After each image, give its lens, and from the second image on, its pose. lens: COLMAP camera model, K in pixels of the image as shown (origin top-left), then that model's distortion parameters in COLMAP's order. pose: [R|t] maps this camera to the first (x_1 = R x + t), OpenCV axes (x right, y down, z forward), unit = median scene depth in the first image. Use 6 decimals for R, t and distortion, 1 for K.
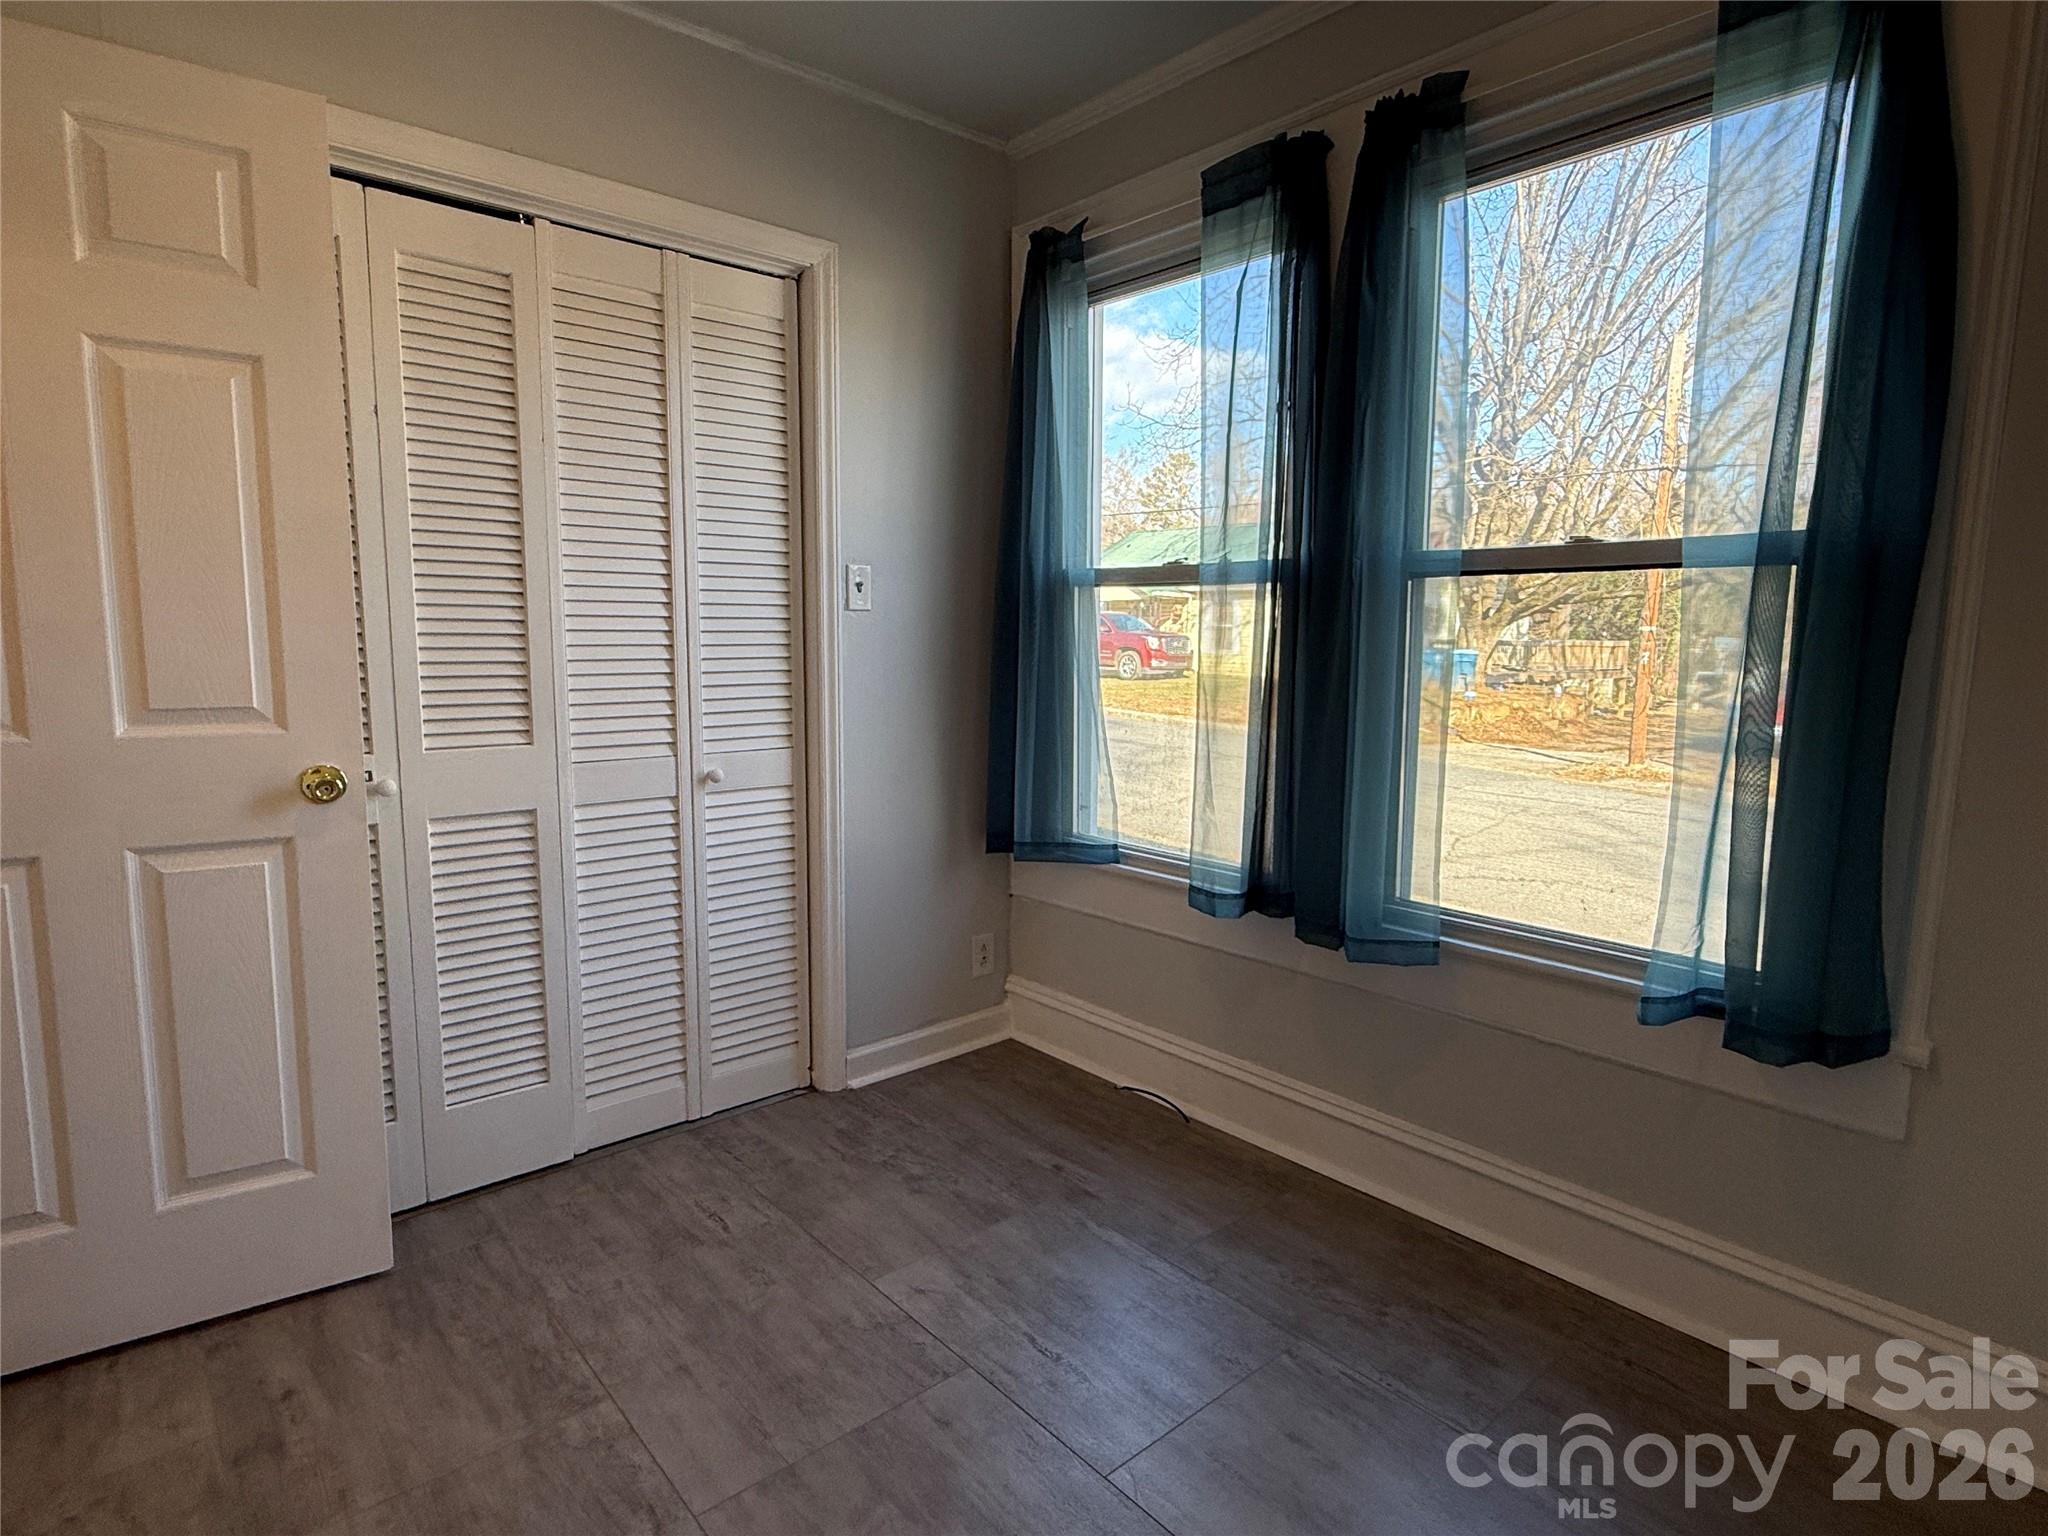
lens RADIAL K [[1092.6, 0, 1024.0], [0, 1092.6, 768.0], [0, 0, 1]] dist [-0.000149, 0.000121]
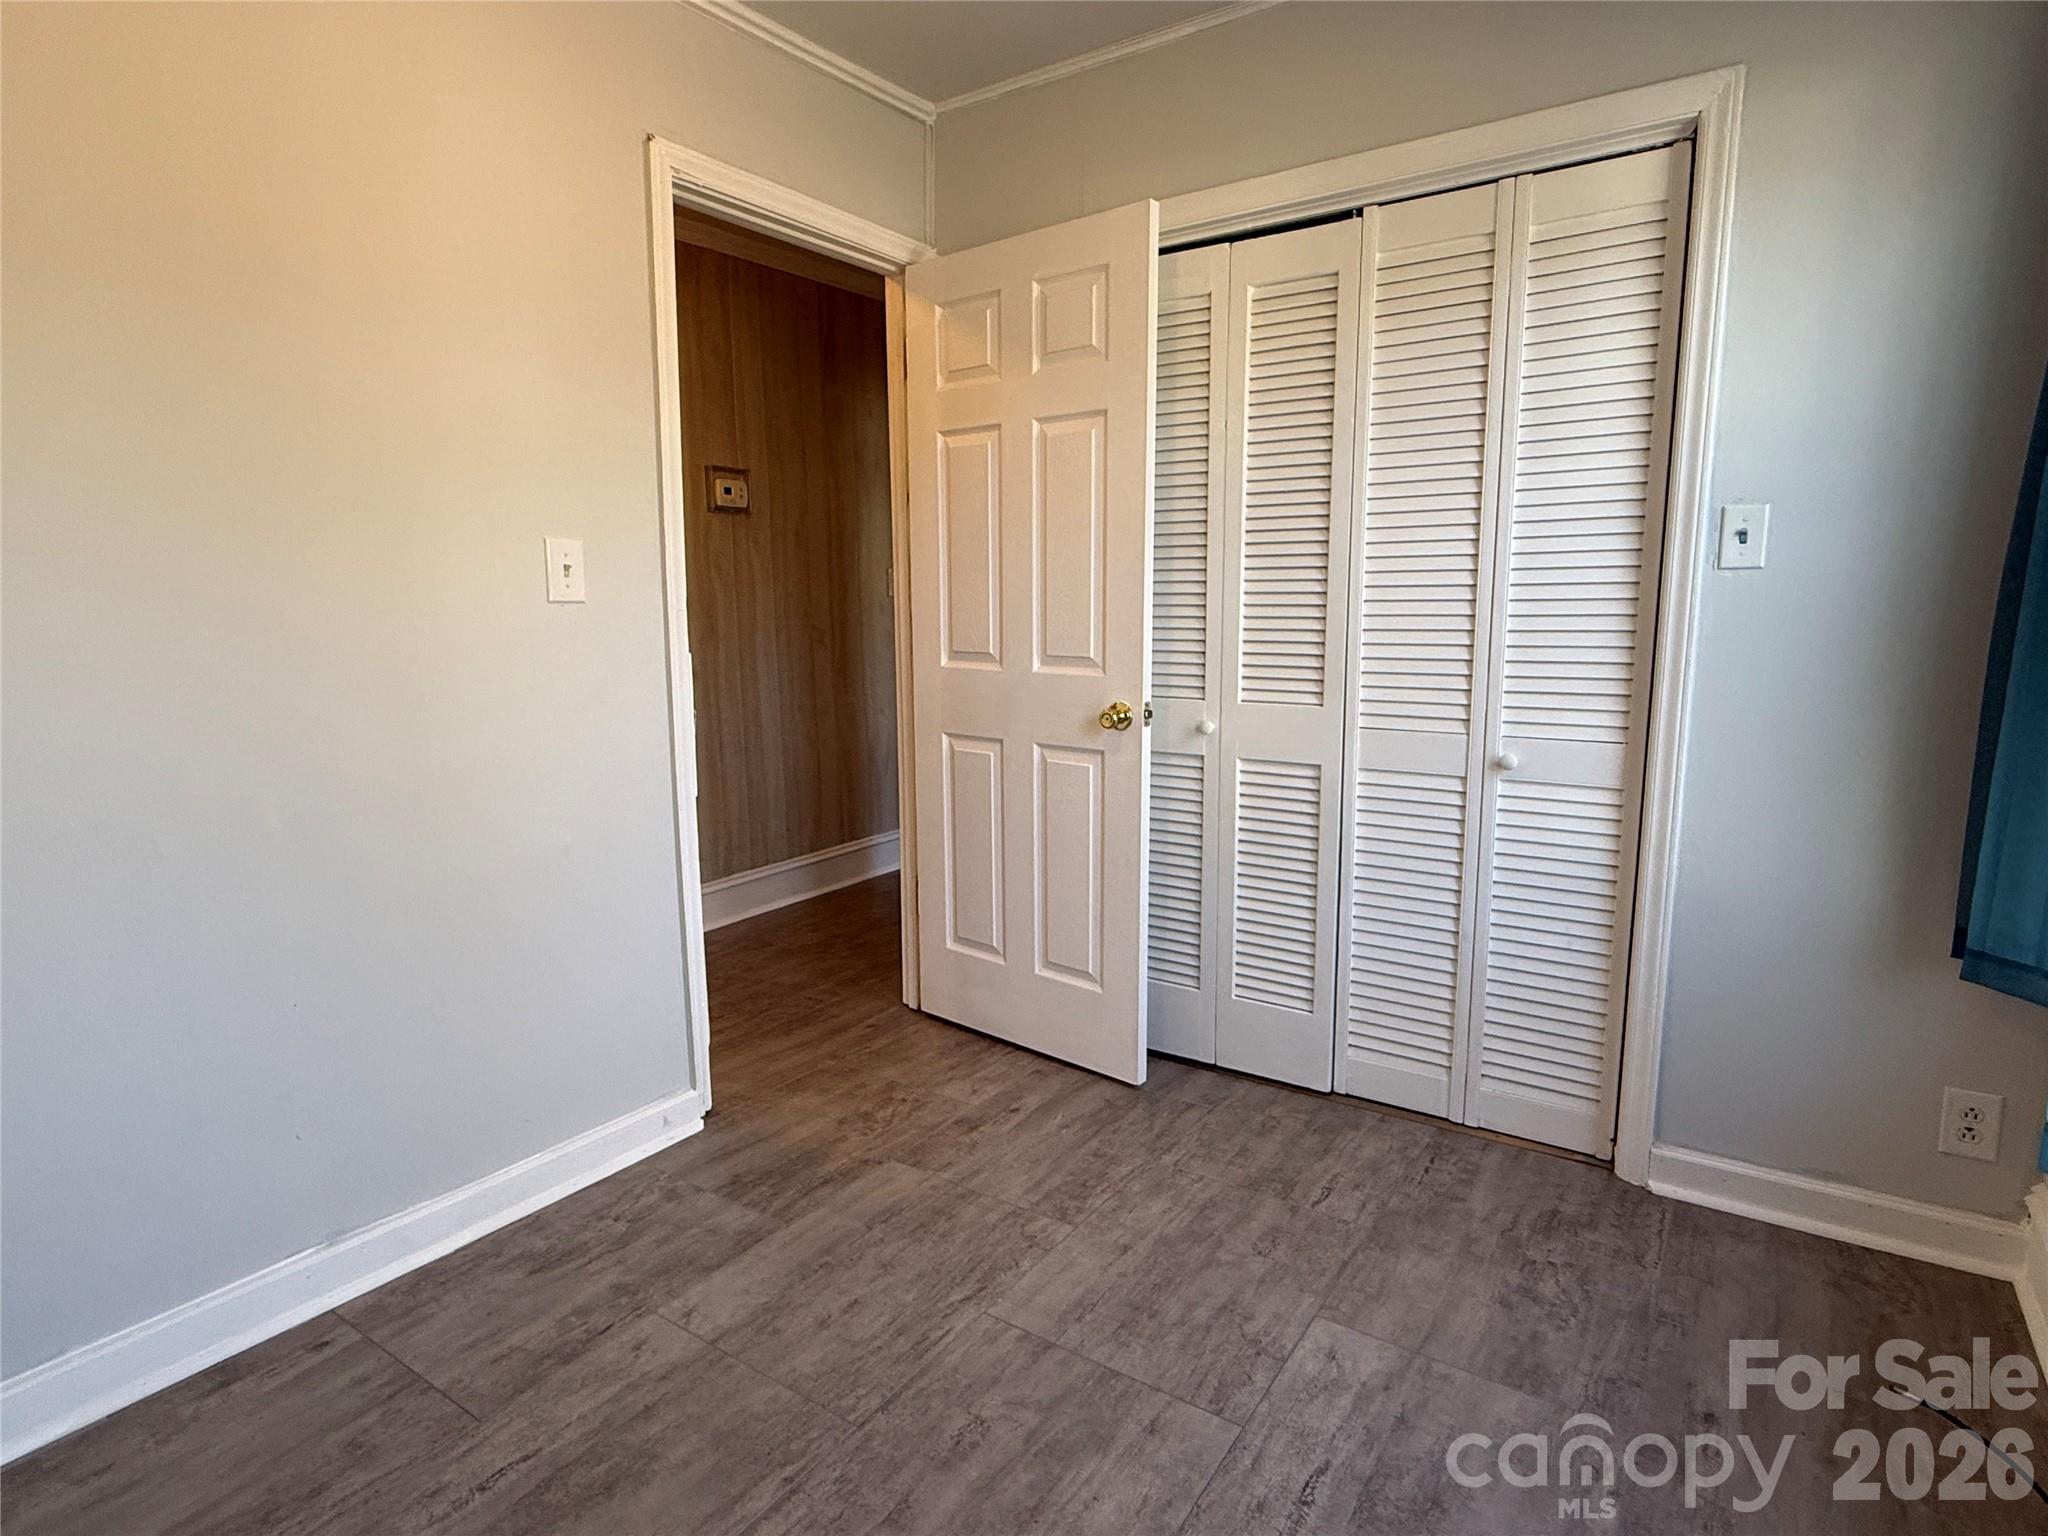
lens RADIAL K [[1092.6, 0, 1024.0], [0, 1092.6, 768.0], [0, 0, 1]] dist [-0.000149, 0.000121]
pose [[0.254806, 0.138949, -0.956957, 0.535748], [-0.110006, 0.987363, 0.114073, -0.052424], [0.960715, 0.076204, 0.266872, 0.430353]]
